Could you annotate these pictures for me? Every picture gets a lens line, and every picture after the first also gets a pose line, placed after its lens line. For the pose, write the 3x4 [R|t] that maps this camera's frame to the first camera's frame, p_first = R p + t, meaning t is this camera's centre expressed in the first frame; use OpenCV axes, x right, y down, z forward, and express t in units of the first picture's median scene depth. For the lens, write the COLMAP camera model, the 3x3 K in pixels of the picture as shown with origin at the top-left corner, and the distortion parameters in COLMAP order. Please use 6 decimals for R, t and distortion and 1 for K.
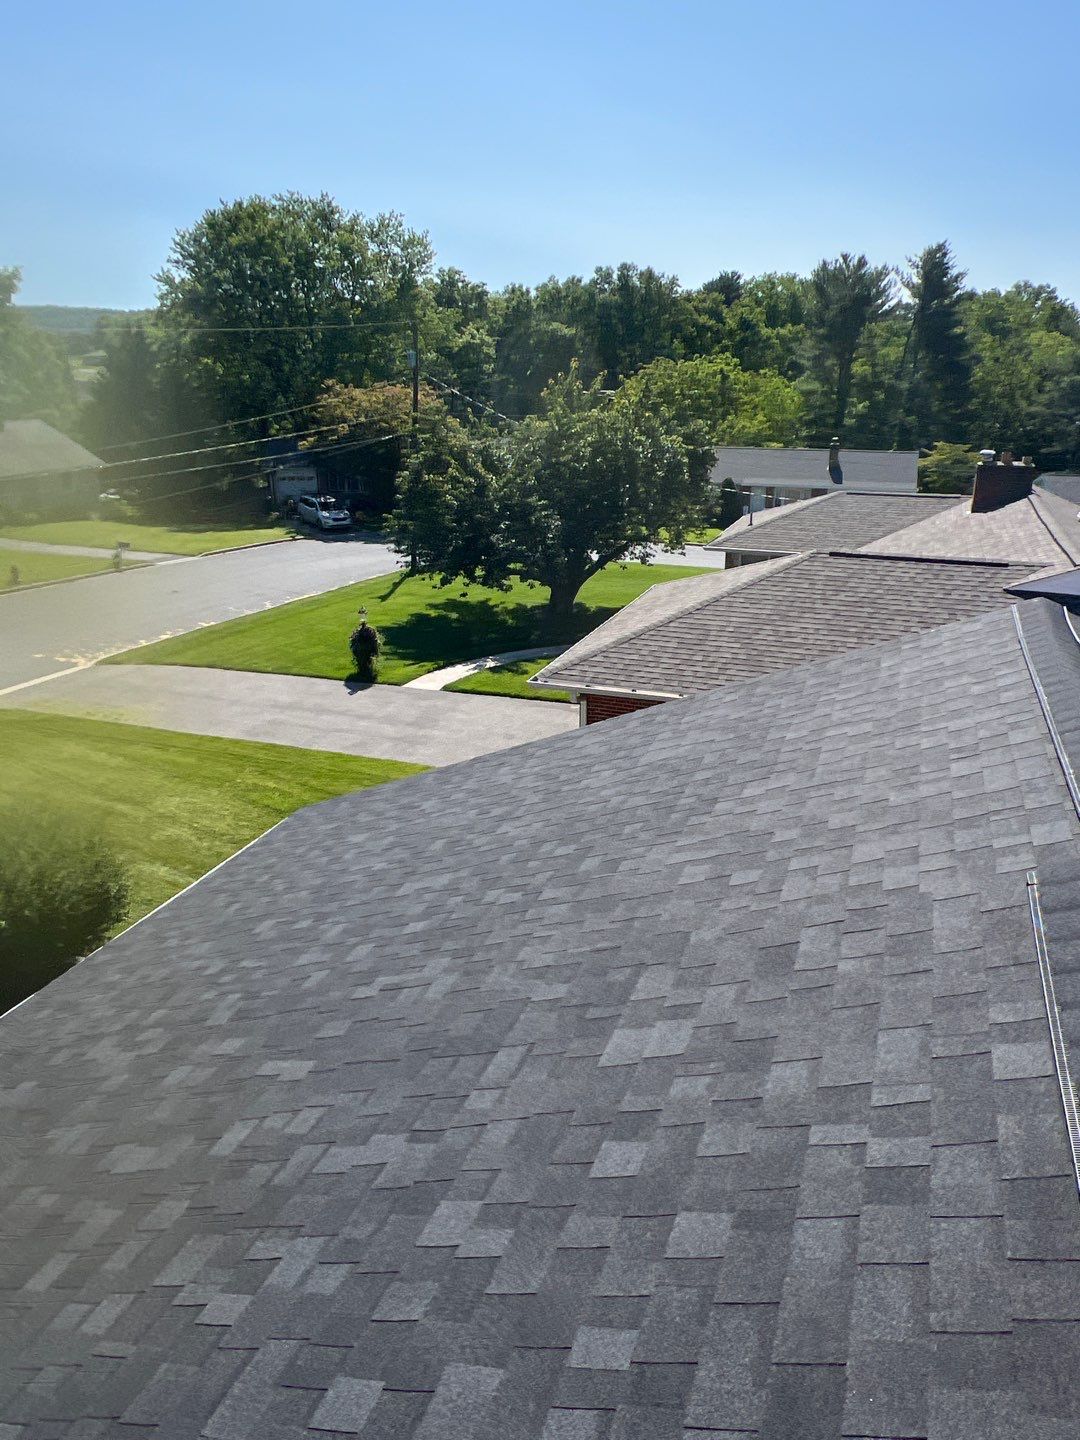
lens RADIAL K [[988.5, 0, 544.3], [0, 988.5, 705.0], [0, 0, 1]] dist [-0.004841, -0.001135]
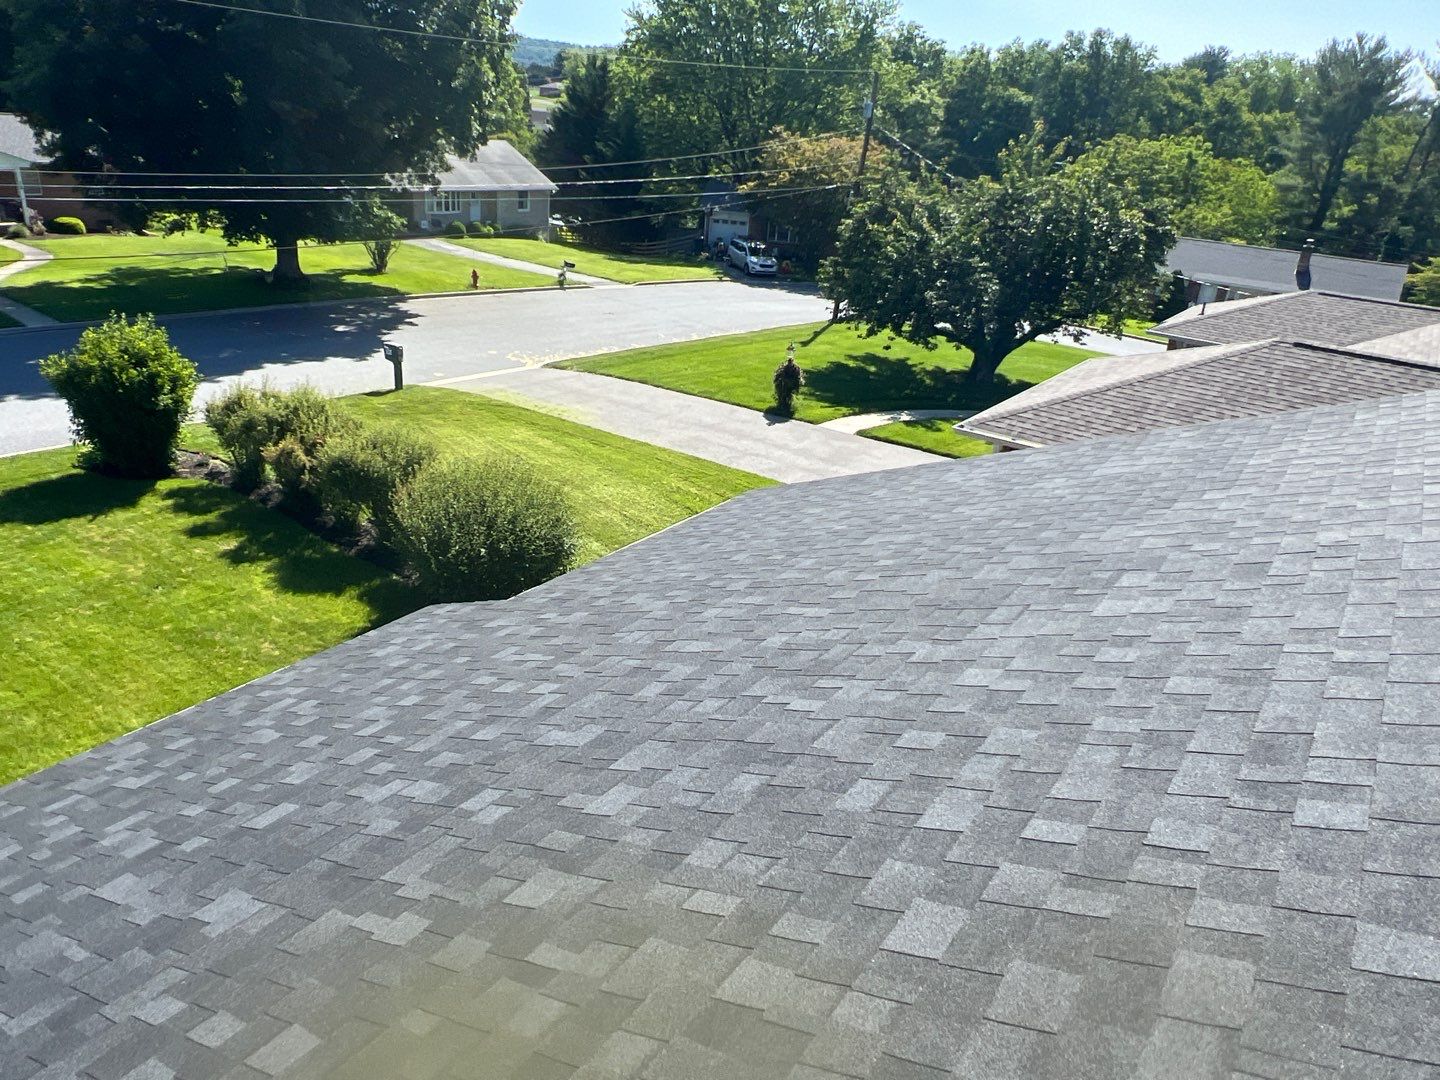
lens RADIAL K [[987.4, 0, 703.2], [0, 987.4, 532.0], [0, 0, 1]] dist [-0.014131, -0.001164]
pose [[0.962731, 0.169061, -0.211108, -0.015609], [-0.155506, 0.984642, 0.079366, 0.020665], [0.221283, -0.043580, 0.974235, -0.030679]]
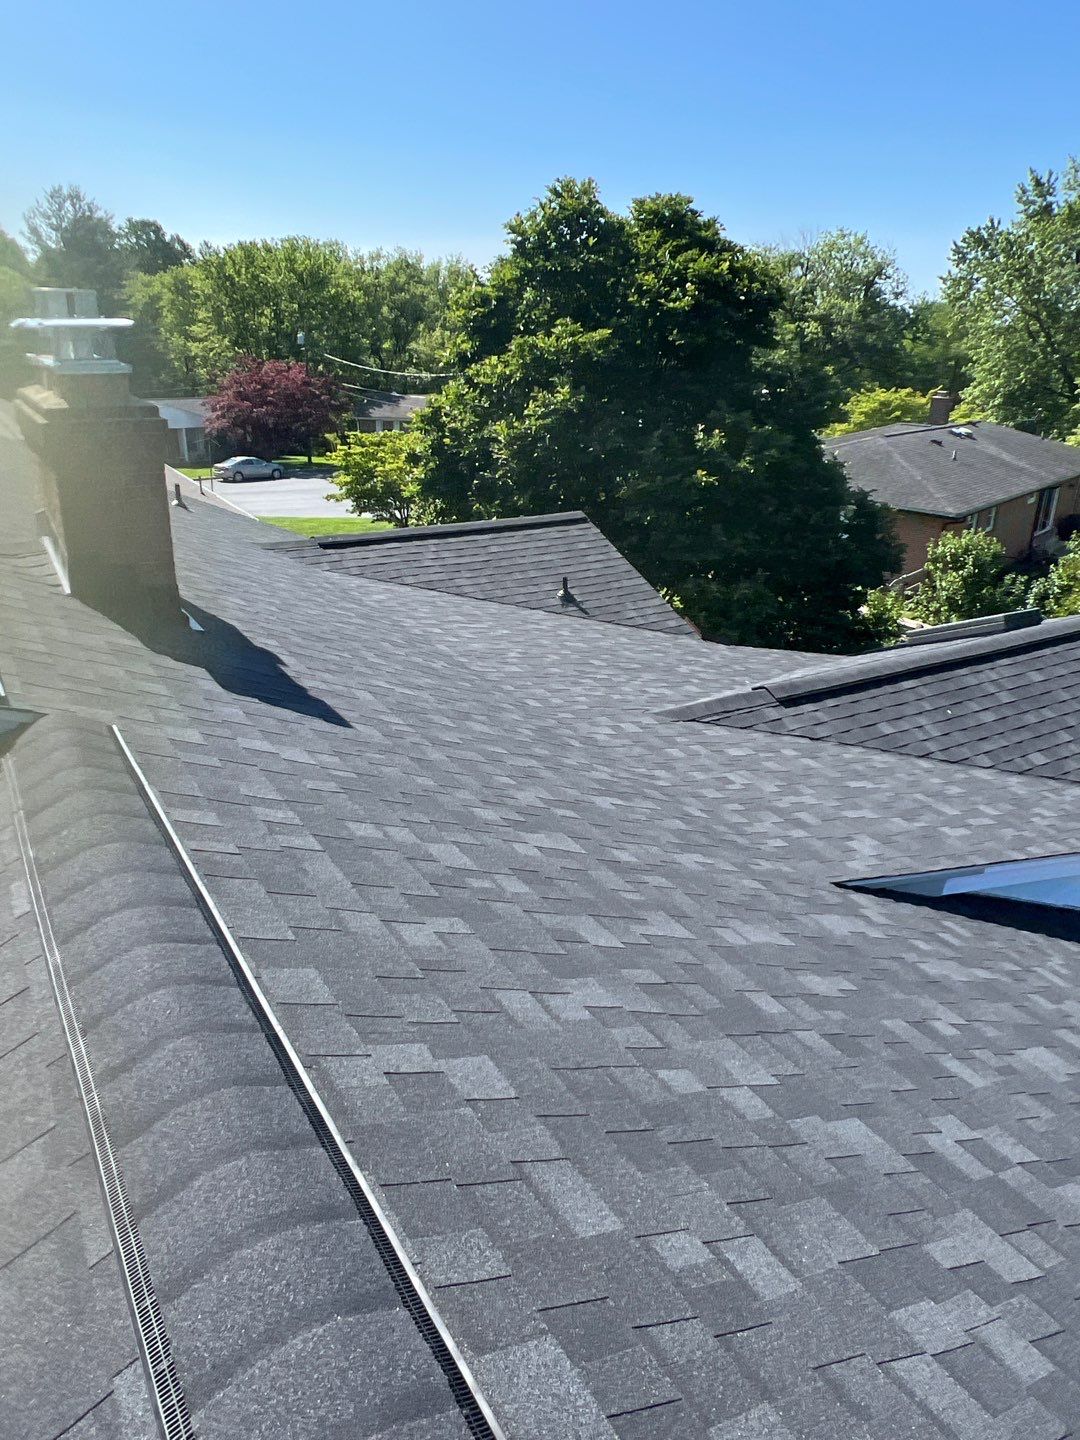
lens RADIAL K [[982.9, 0, 540.0], [0, 982.9, 700.6], [0, 0, 1]] dist [-0.005213, 0.000898]
pose [[0.615365, -0.268345, 0.741159, -0.042668], [0.228149, 0.960656, 0.158391, 0.064180], [-0.754503, 0.071626, 0.652377, -0.157444]]
